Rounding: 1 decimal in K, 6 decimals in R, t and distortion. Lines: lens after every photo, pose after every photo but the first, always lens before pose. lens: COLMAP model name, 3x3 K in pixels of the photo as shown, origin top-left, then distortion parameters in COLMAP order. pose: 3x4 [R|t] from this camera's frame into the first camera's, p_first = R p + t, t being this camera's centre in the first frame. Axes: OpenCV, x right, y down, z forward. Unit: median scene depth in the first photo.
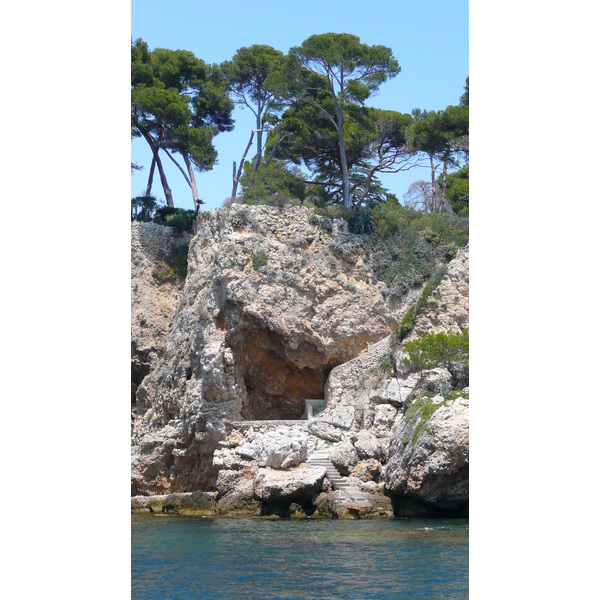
lens RADIAL K [[1177.5, 0, 299.7], [0, 1177.5, 299.1], [0, 0, 1]] dist [0.273123, 0.000000]
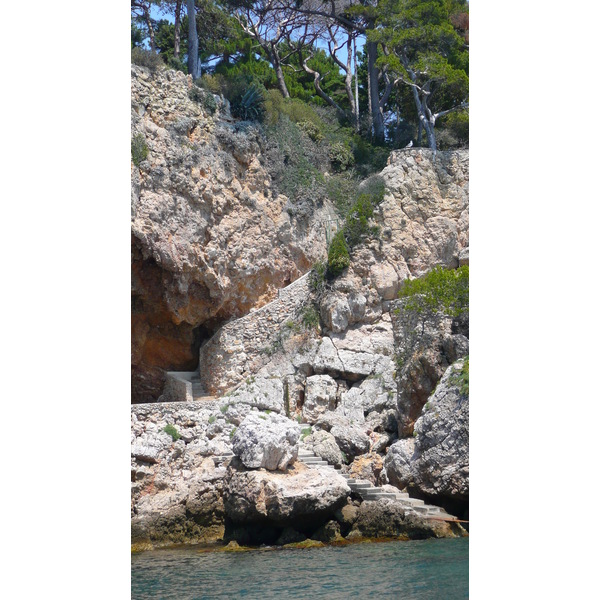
lens RADIAL K [[1703.0, 0, 300.5], [0, 1703.0, 301.7], [0, 0, 1]] dist [0.488080, 0.000000]
pose [[0.871089, 0.011447, 0.490992, -0.408452], [-0.024903, 0.999472, 0.020879, 0.026254], [-0.490494, -0.030415, 0.870914, 0.153159]]
